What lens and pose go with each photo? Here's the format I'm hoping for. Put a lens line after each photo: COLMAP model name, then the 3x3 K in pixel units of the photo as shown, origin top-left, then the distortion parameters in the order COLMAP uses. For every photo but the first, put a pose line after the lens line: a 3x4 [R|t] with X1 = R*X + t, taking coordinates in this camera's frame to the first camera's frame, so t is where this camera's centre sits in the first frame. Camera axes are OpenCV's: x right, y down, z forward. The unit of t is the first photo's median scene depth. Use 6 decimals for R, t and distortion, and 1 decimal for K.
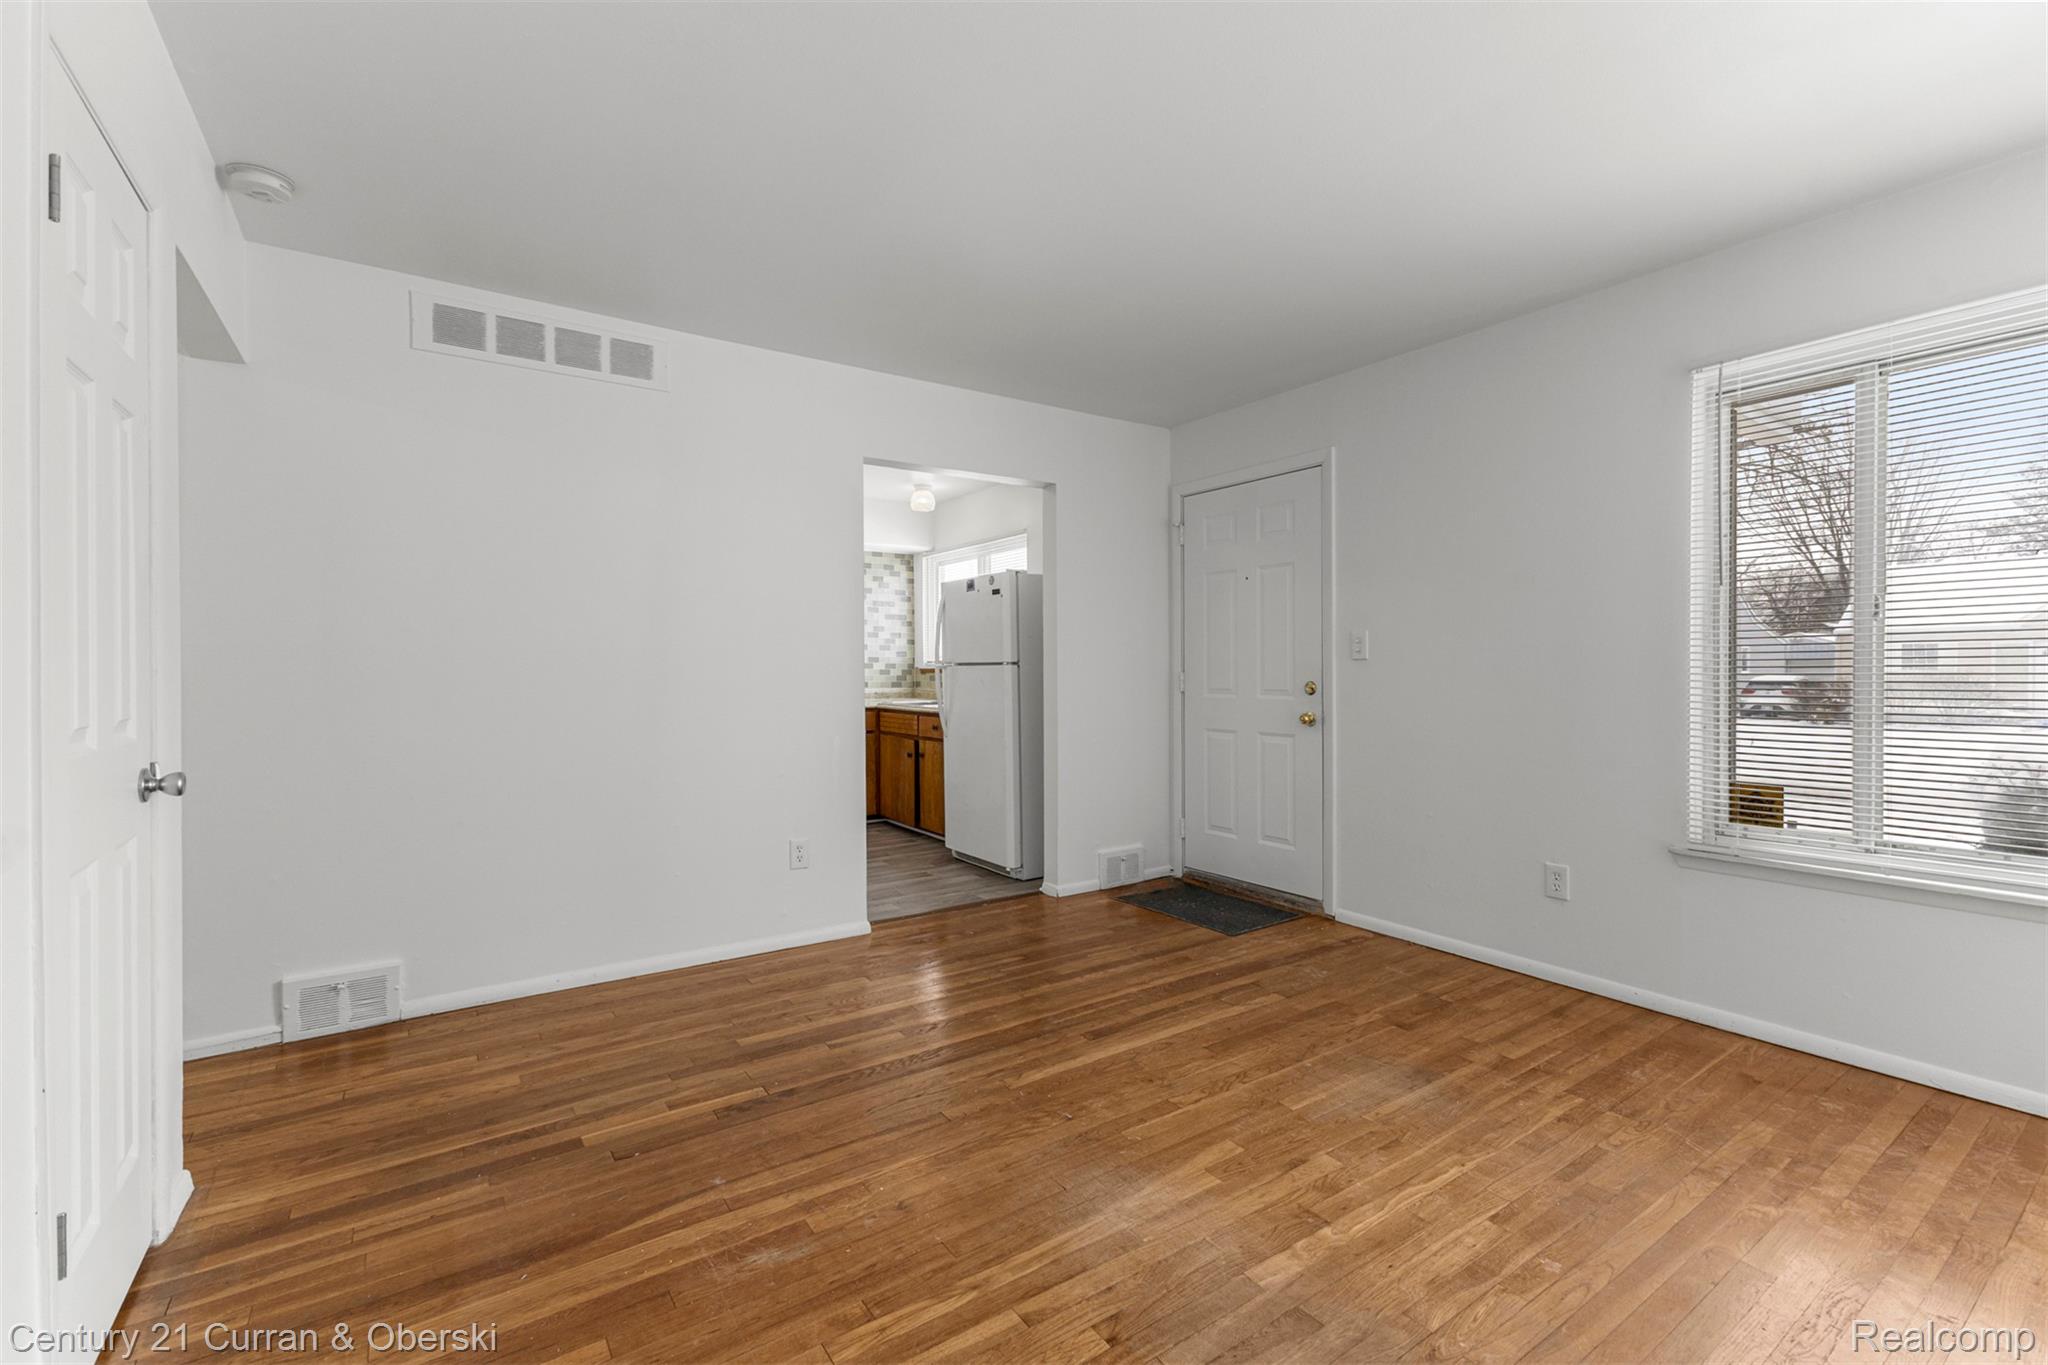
lens RADIAL K [[885.4, 0, 1024.8], [0, 885.4, 684.7], [0, 0, 1]] dist [0.010337, -0.001801]
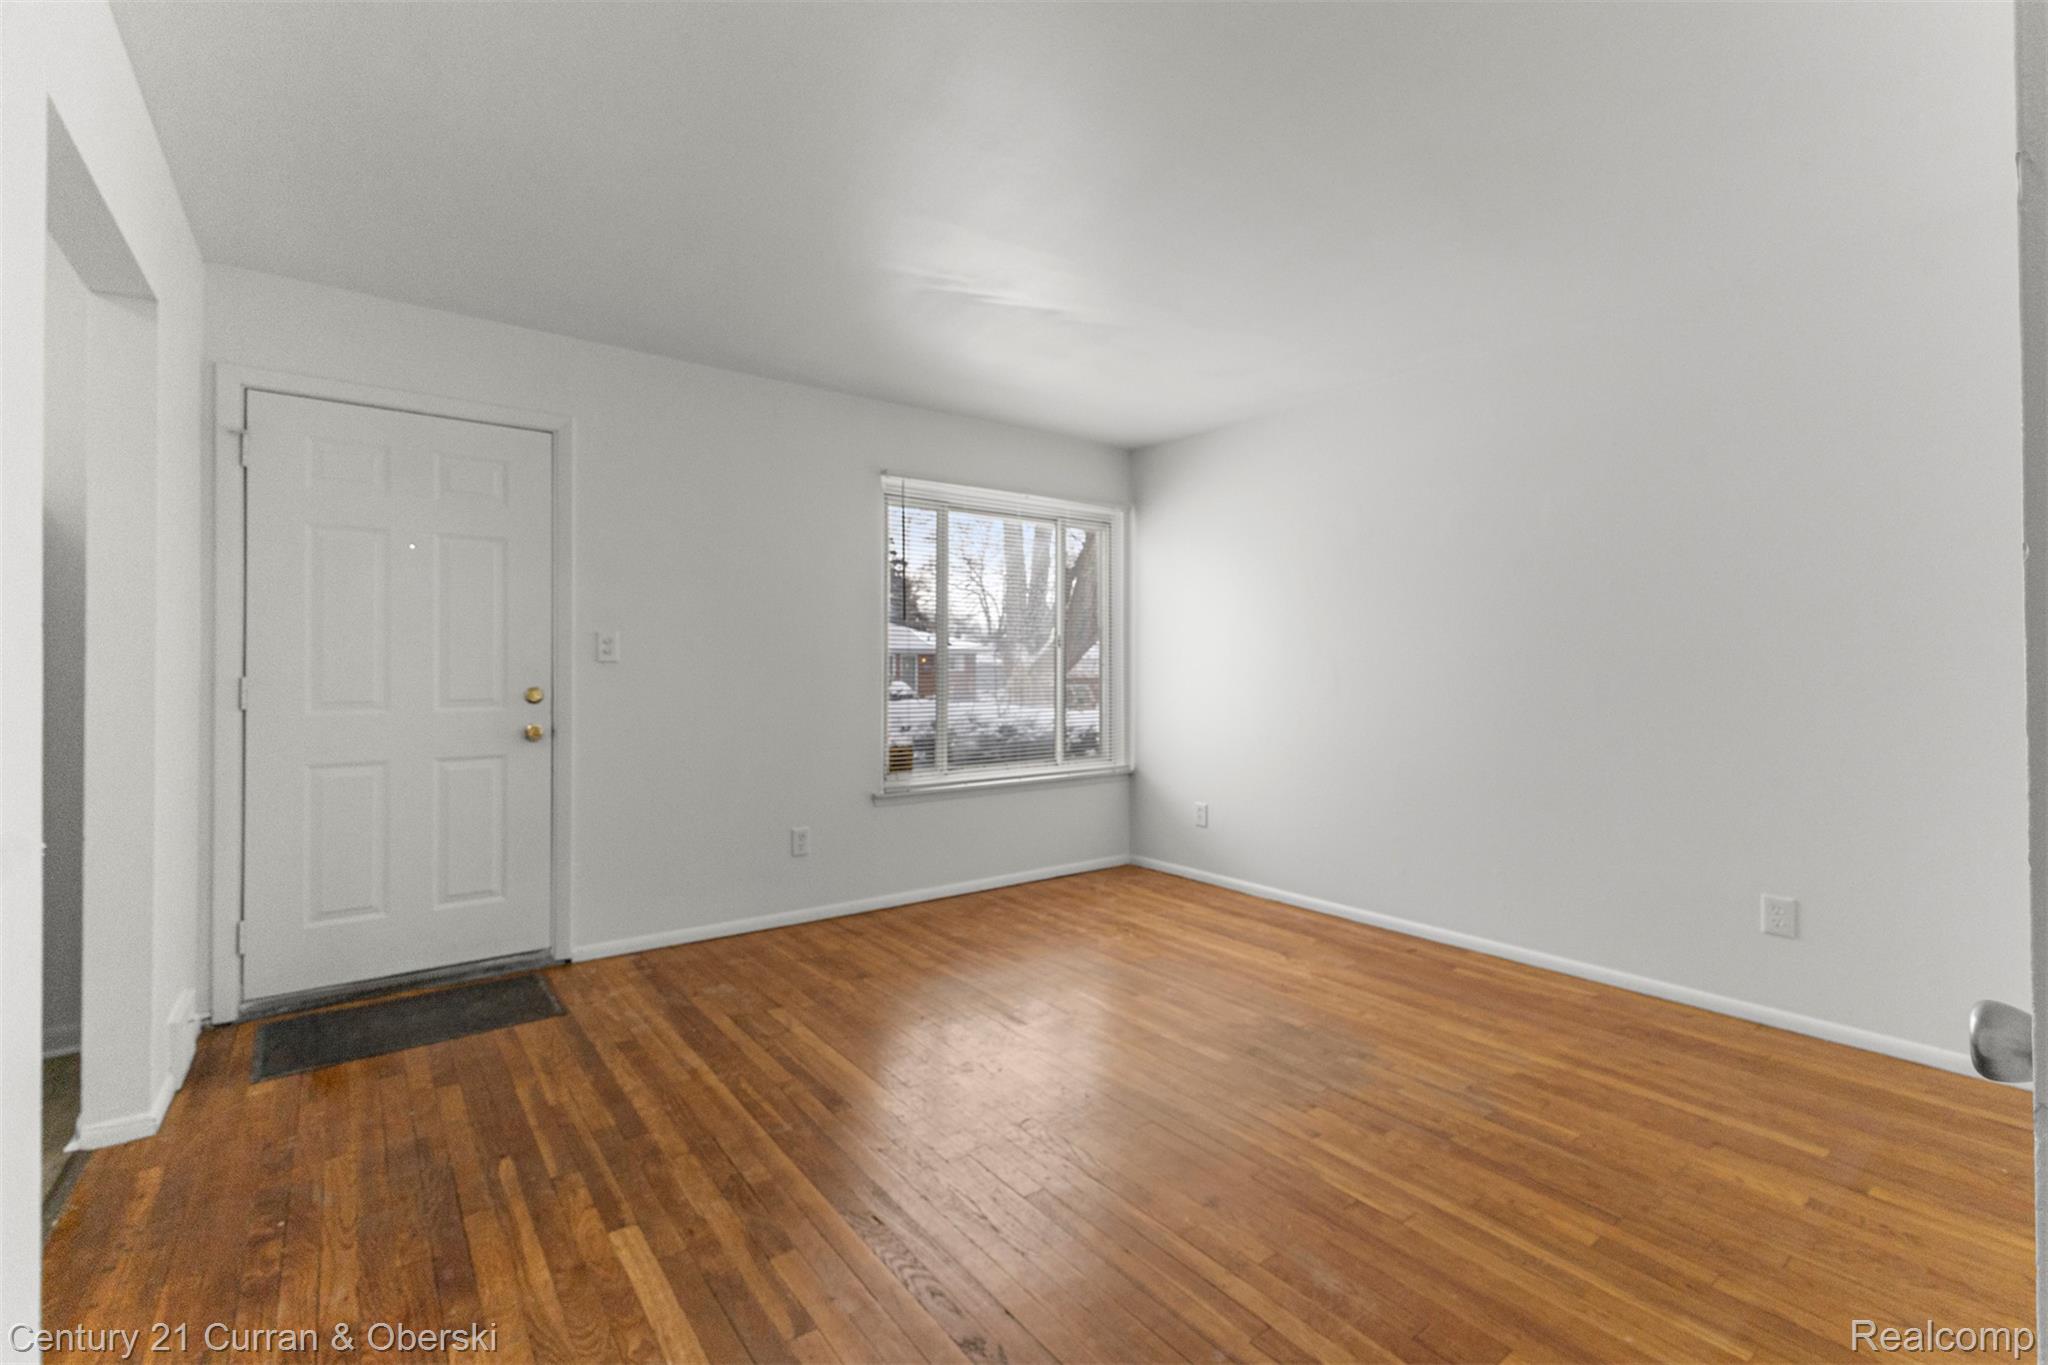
lens RADIAL K [[885.4, 0, 1035.2], [0, 885.4, 666.4], [0, 0, 1]] dist [0.010337, -0.001801]
pose [[-0.053396, 0.008226, 0.998540, -0.763423], [0.017615, 0.999818, -0.007295, -0.013290], [-0.998418, 0.017200, -0.053531, 0.830828]]
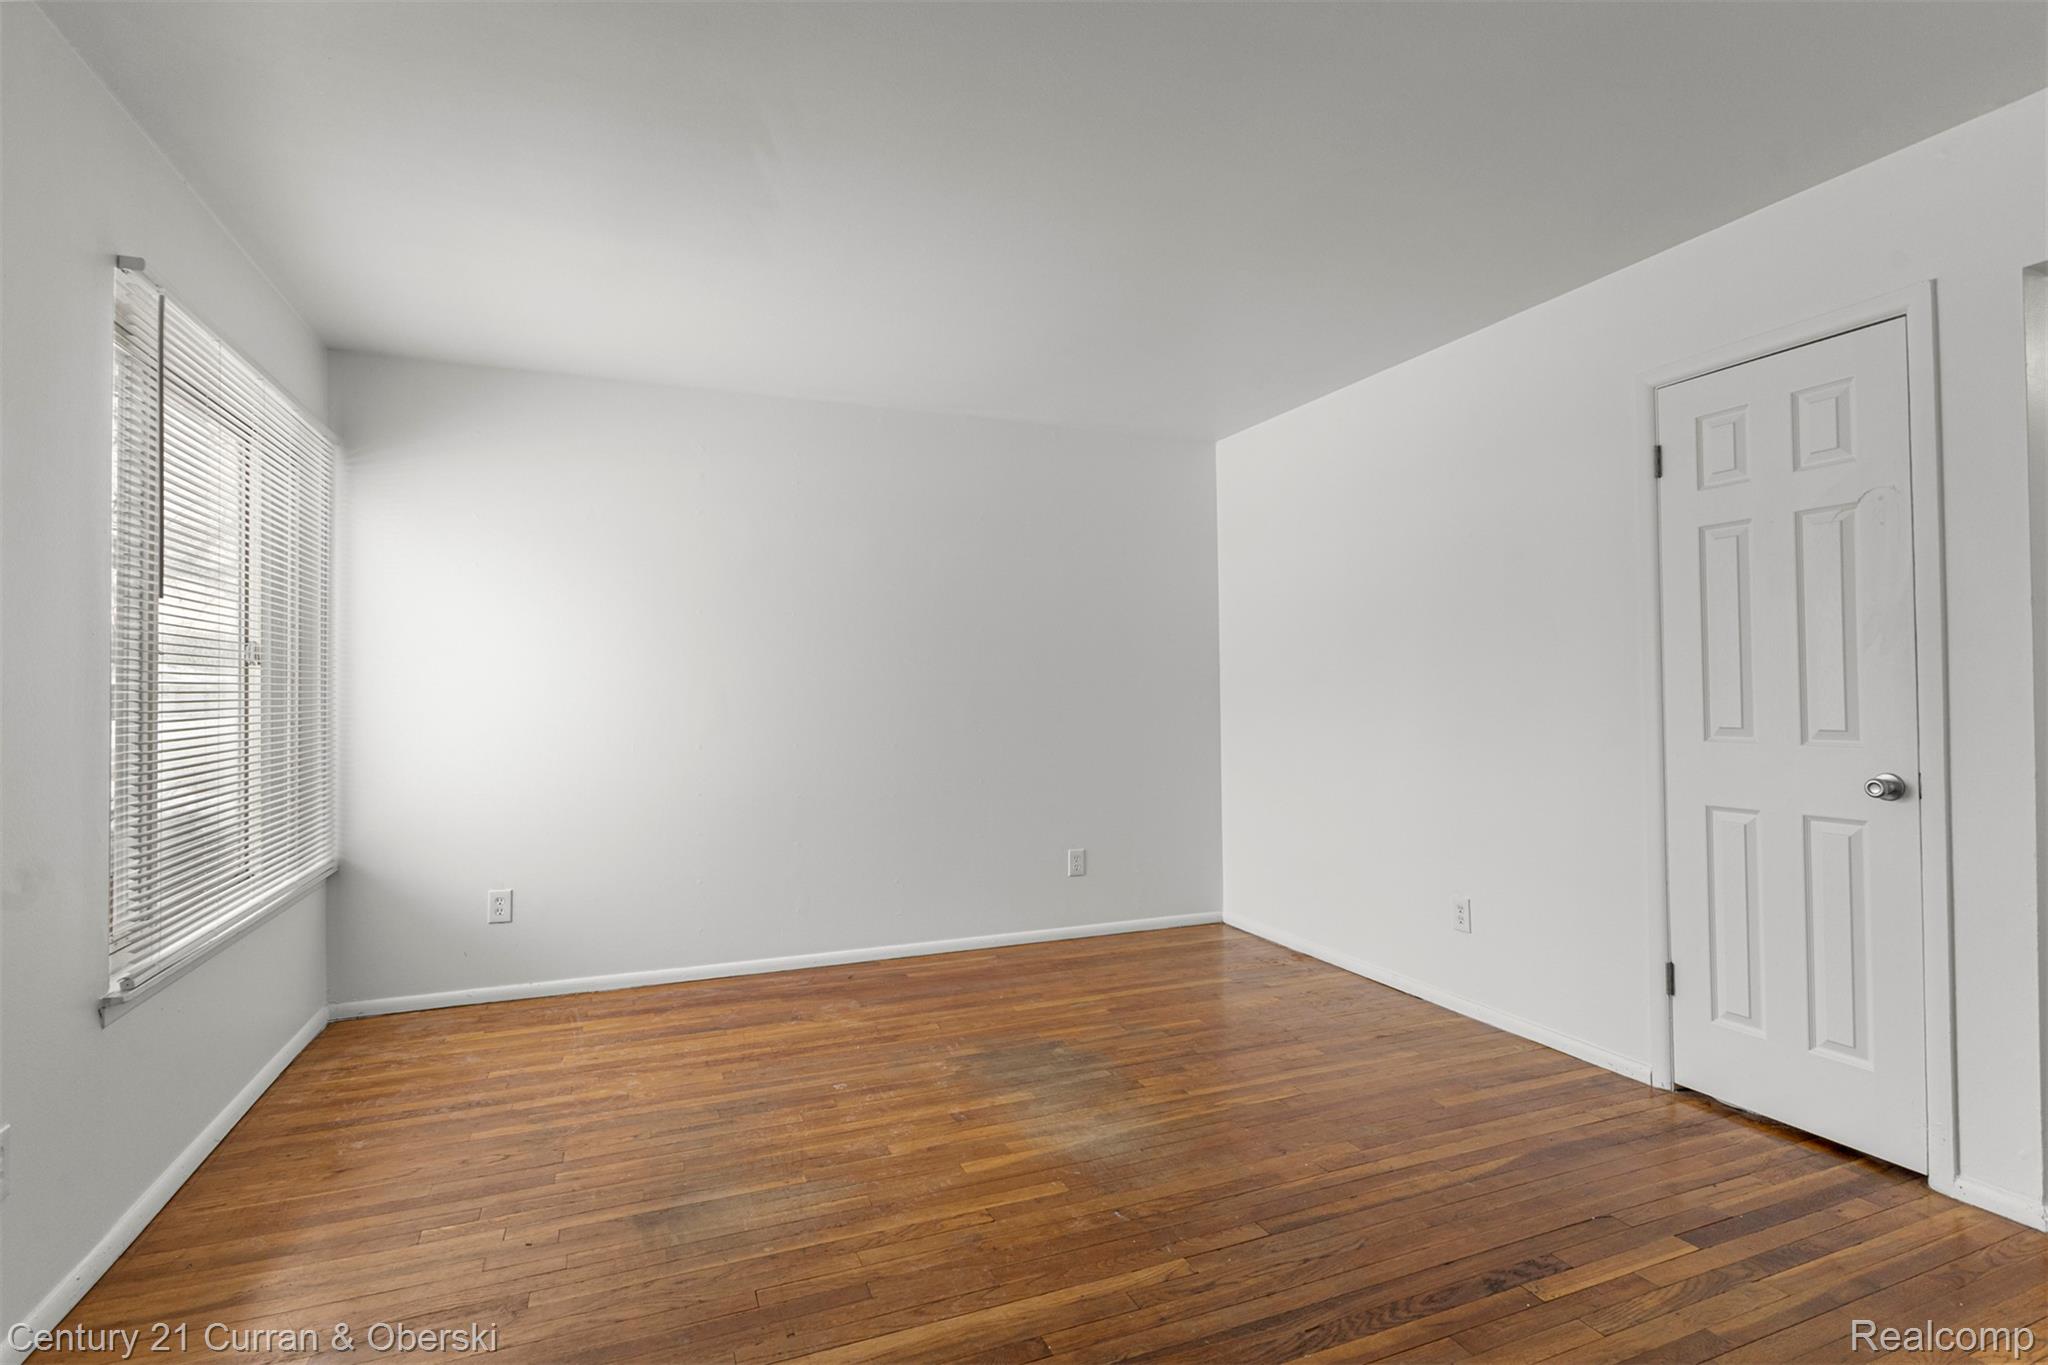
lens RADIAL K [[989.2, 0, 1013.3], [0, 989.2, 681.1], [0, 0, 1]] dist [0.000284, -0.001938]
pose [[-0.975893, 0.015415, 0.217702, -0.056467], [0.017116, 0.999836, 0.005931, -0.037828], [-0.217575, 0.009514, -0.975997, 1.580844]]
